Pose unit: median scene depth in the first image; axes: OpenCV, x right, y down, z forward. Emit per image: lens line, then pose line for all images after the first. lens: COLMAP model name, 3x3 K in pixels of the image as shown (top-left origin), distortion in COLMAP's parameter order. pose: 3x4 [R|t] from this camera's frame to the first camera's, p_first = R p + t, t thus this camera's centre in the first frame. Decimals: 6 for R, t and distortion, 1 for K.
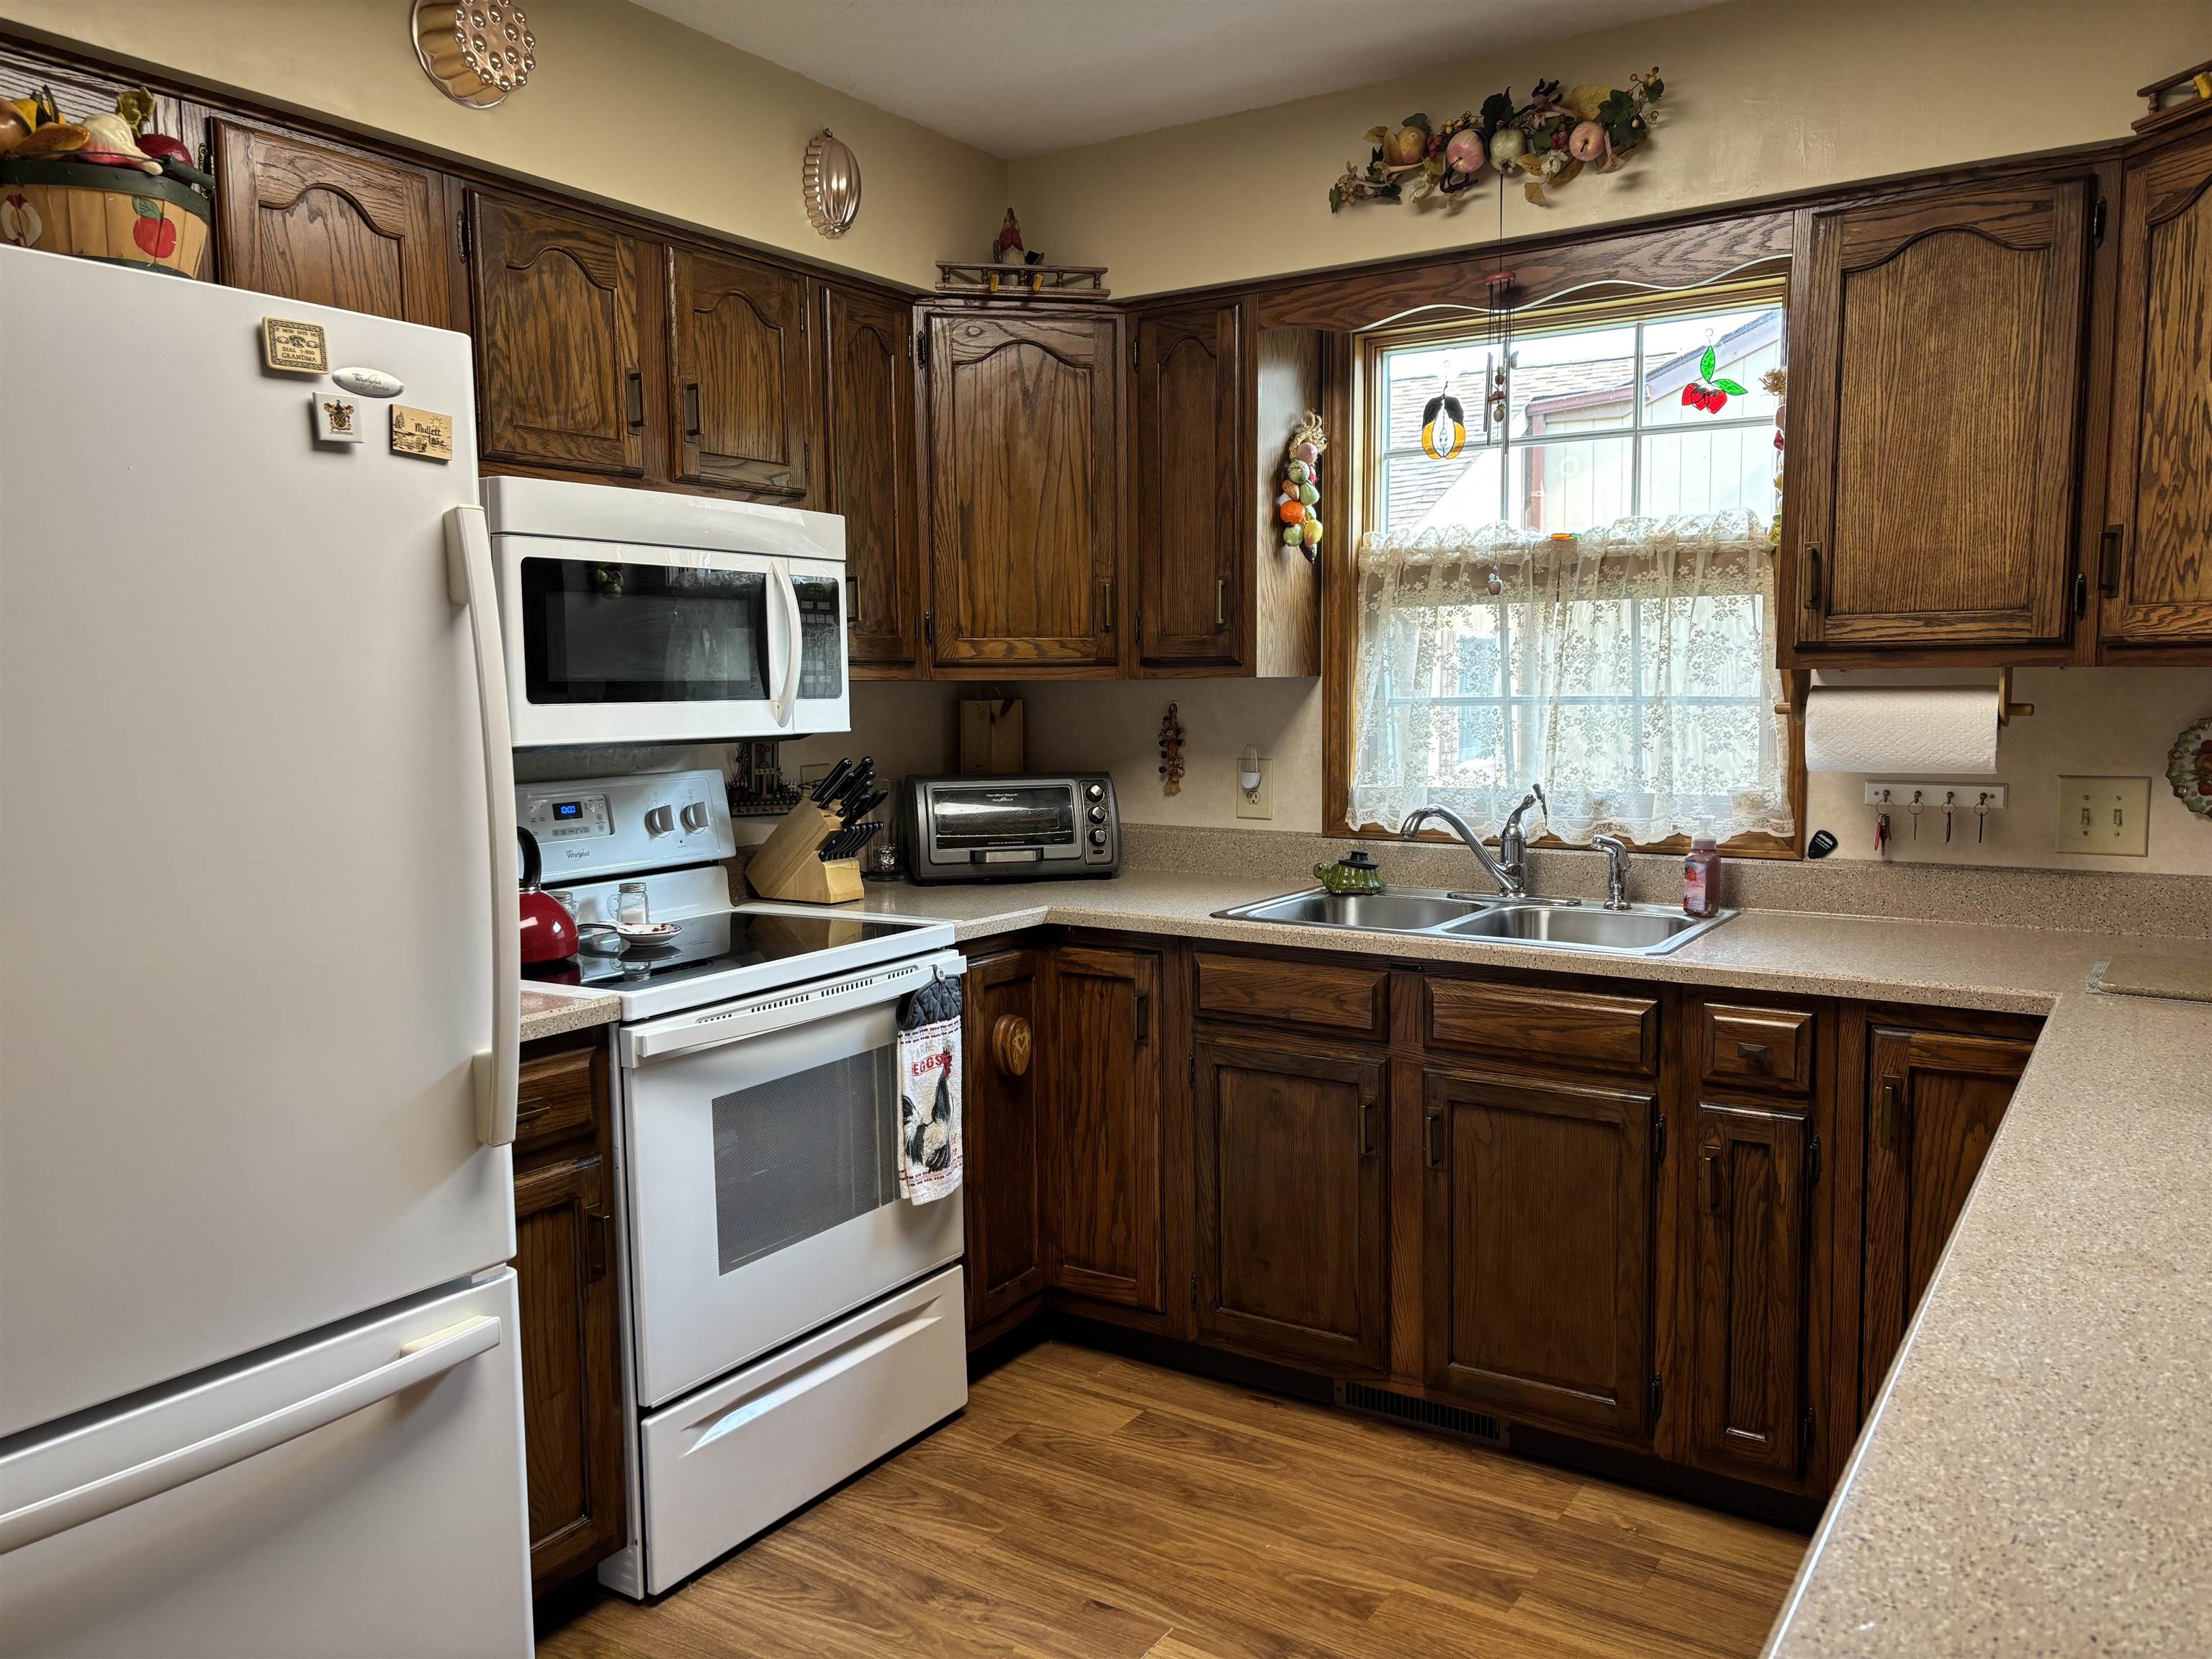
lens RADIAL K [[1670.7, 0, 1094.0], [0, 1670.7, 833.0], [0, 0, 1]] dist [0.050019, -0.051495]
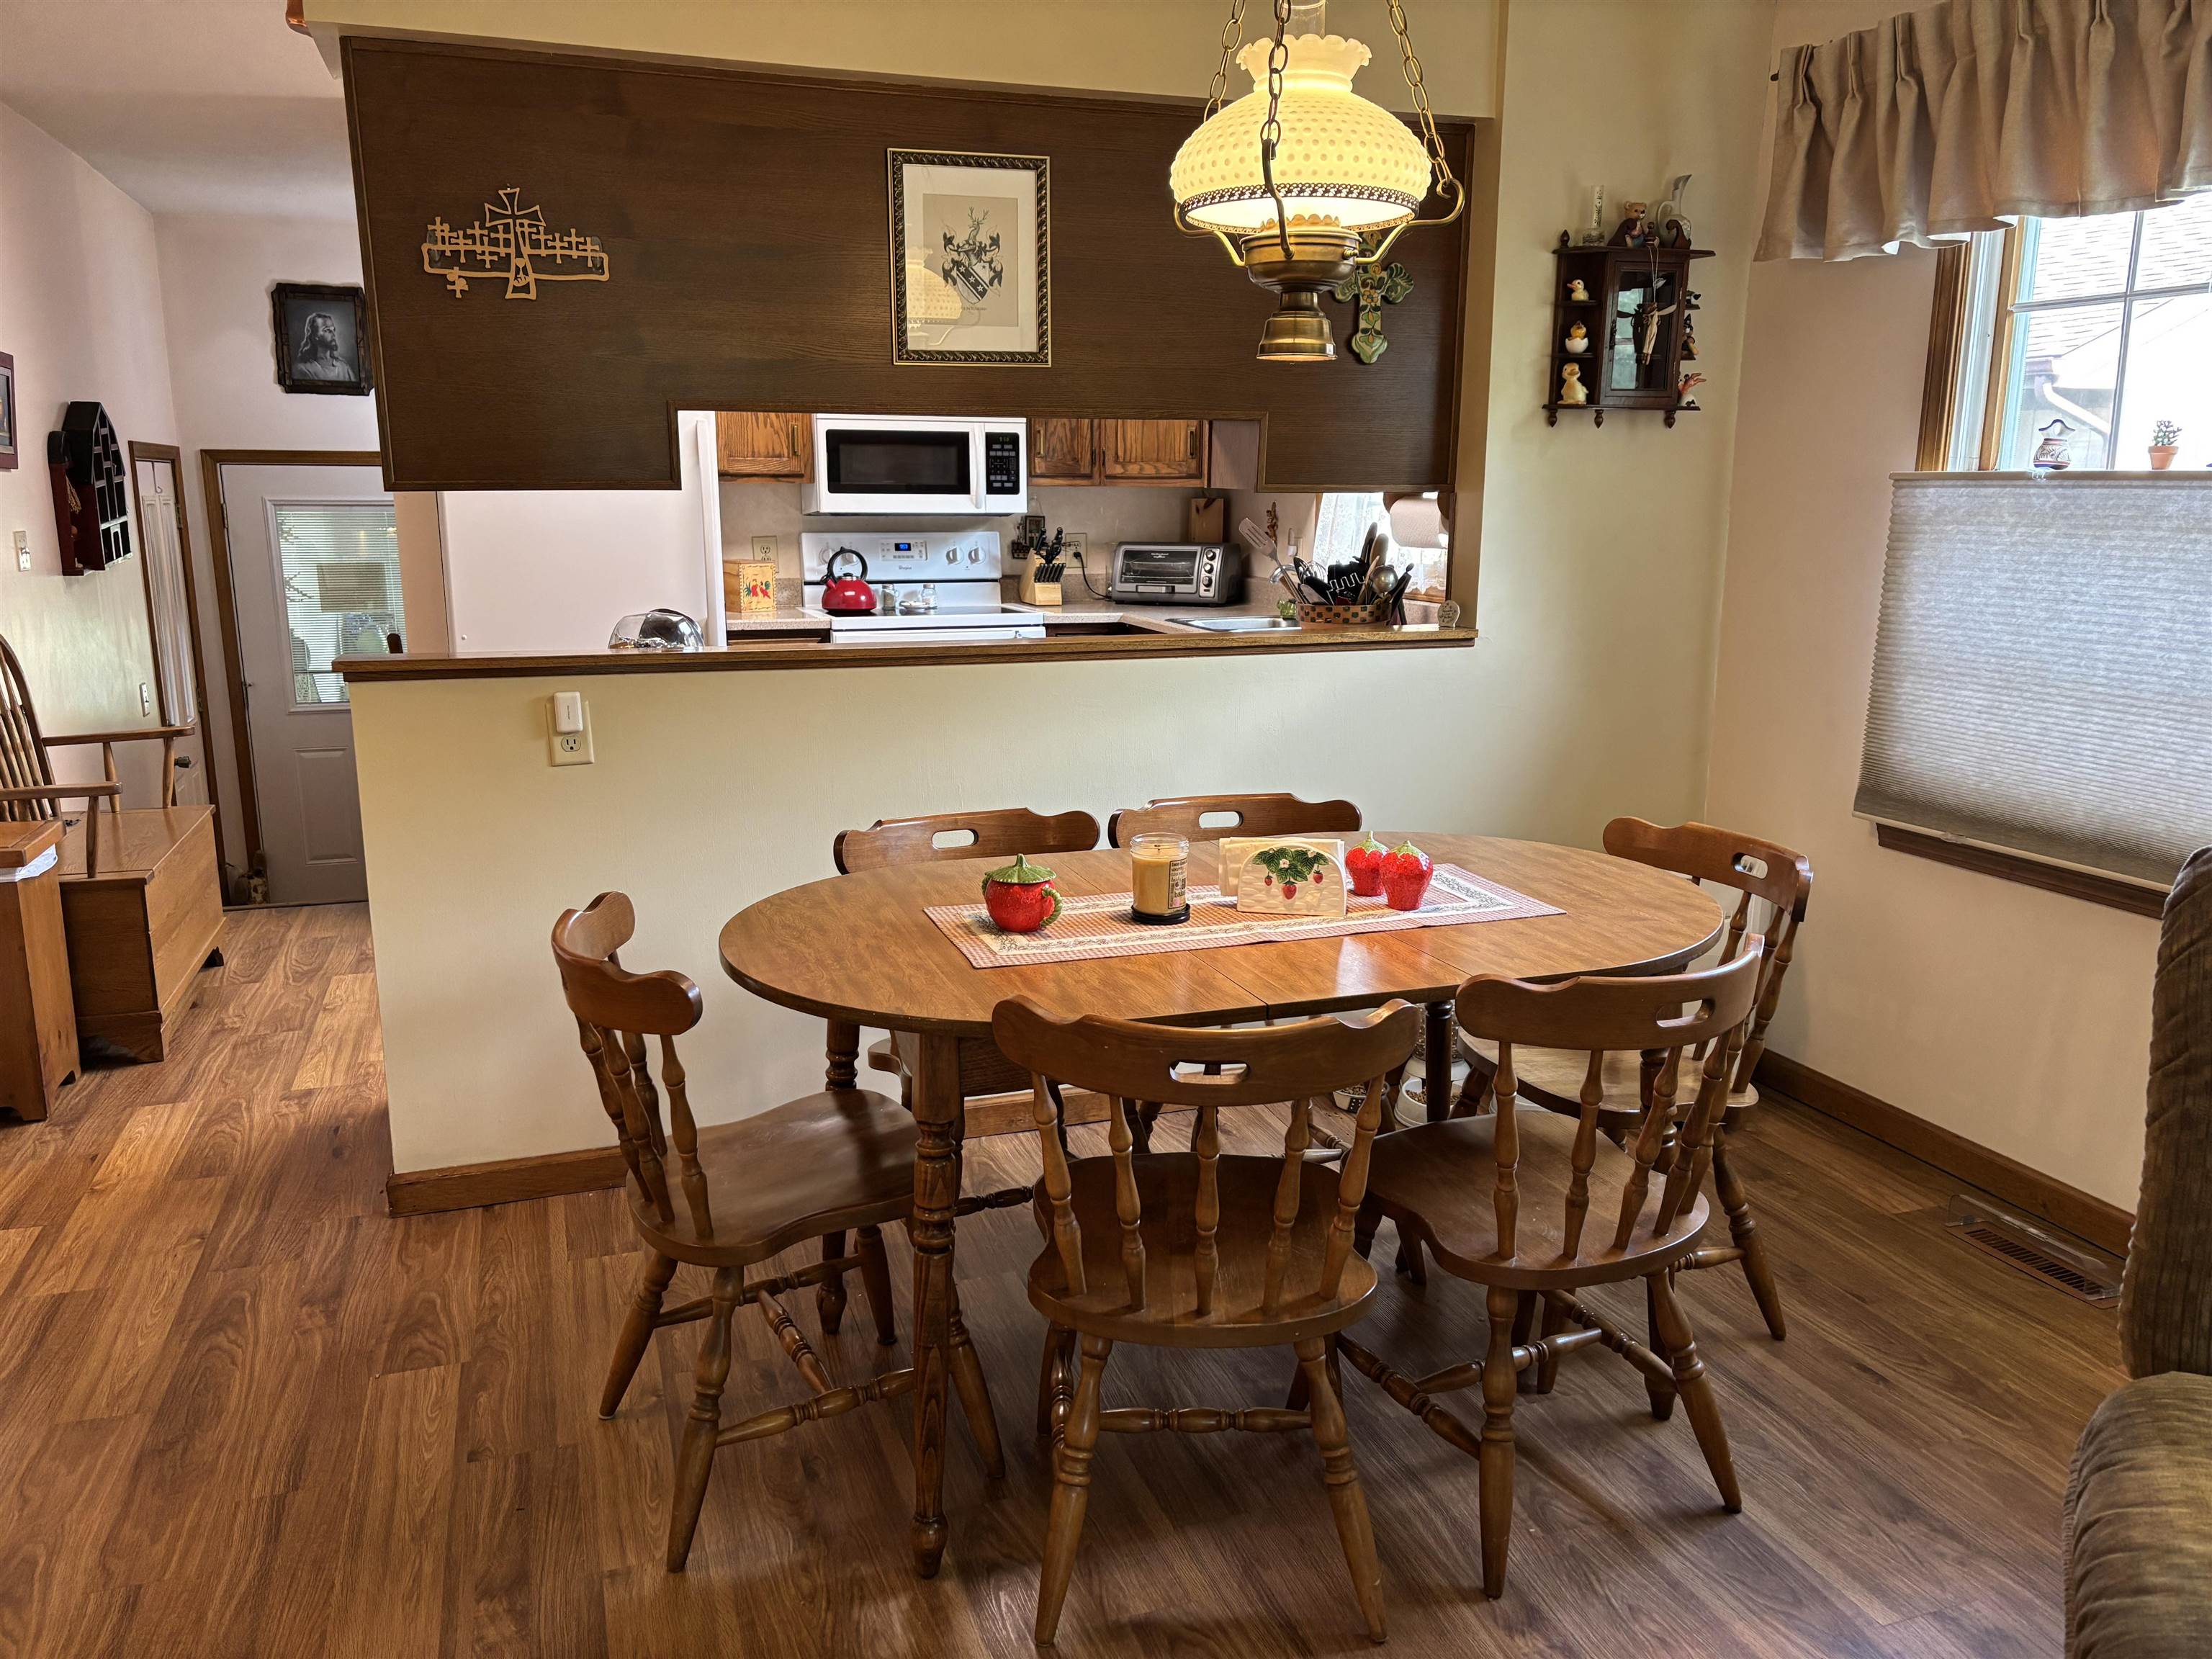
lens RADIAL K [[1670.7, 0, 1126.4], [0, 1670.7, 836.5], [0, 0, 1]] dist [0.050019, -0.051495]
pose [[0.800566, 0.135445, -0.583737, 1.190184], [-0.066129, 0.988140, 0.138586, 0.035023], [0.595585, -0.072345, 0.800028, -0.537588]]
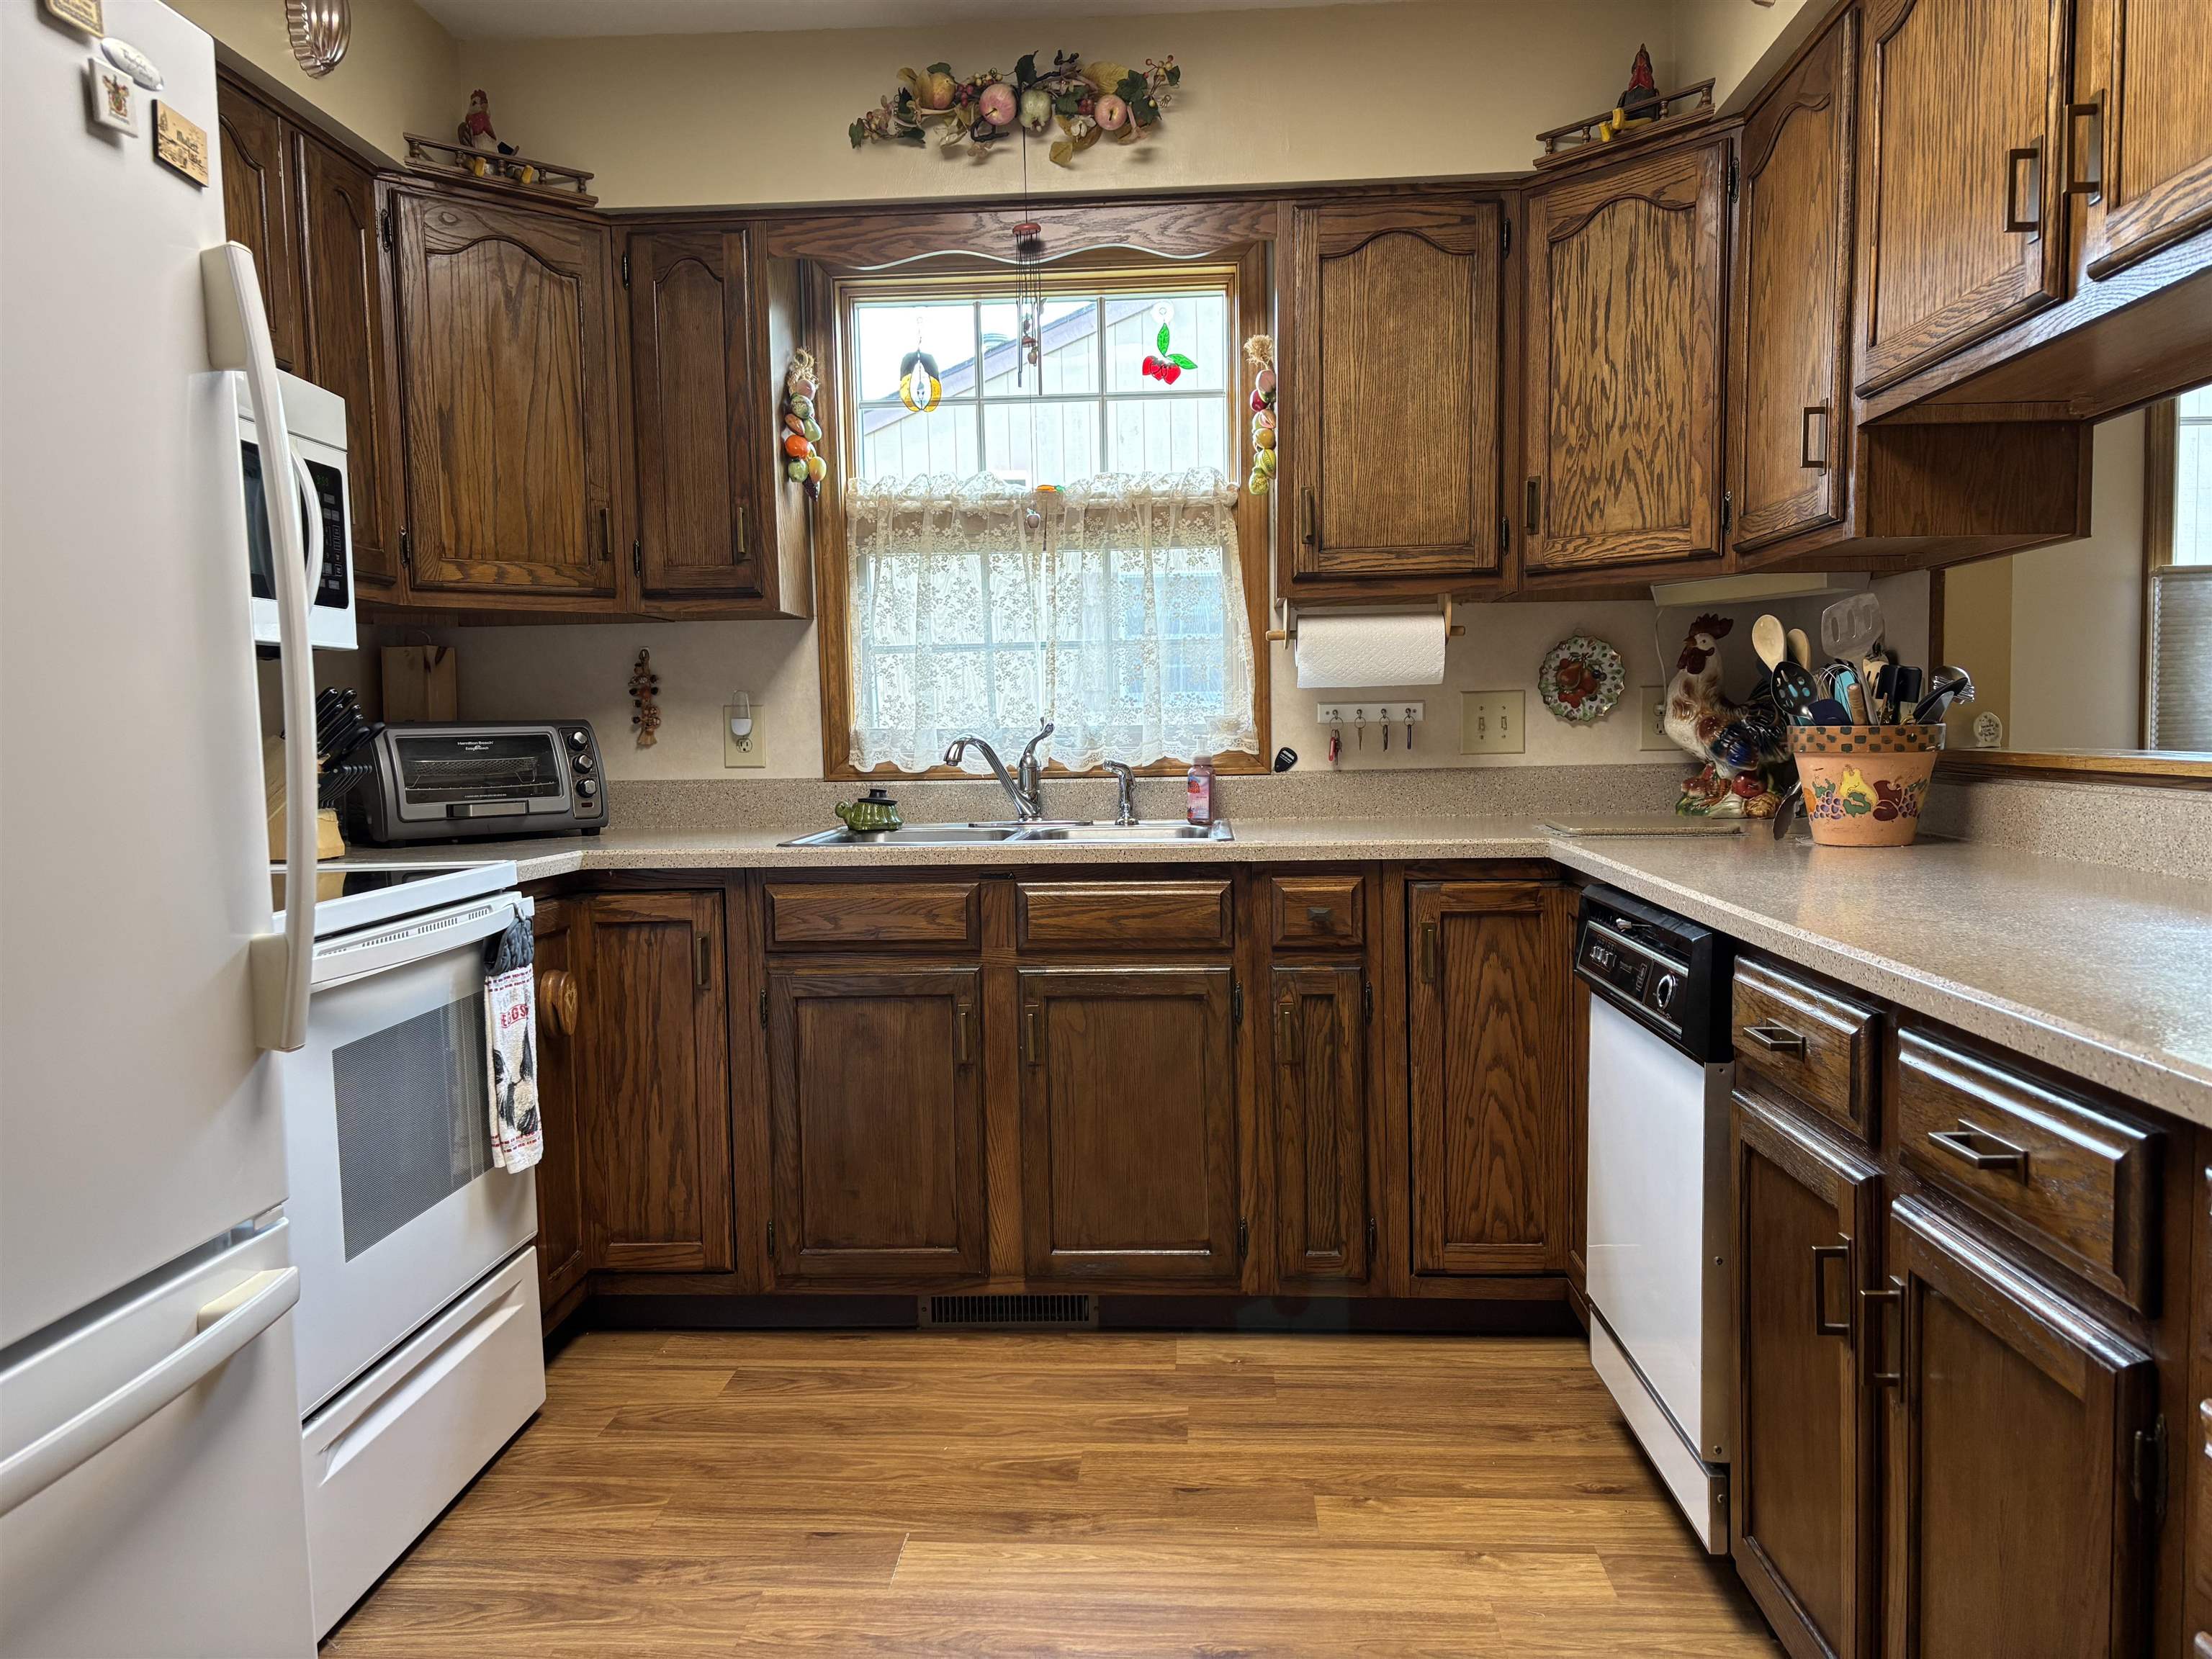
lens RADIAL K [[1670.7, 0, 1098.7], [0, 1670.7, 835.4], [0, 0, 1]] dist [0.050019, -0.051495]
pose [[0.867363, -0.039928, 0.496071, -0.260177], [0.056911, 0.998195, -0.019162, 0.075987], [-0.494411, 0.044853, 0.868070, 0.067598]]
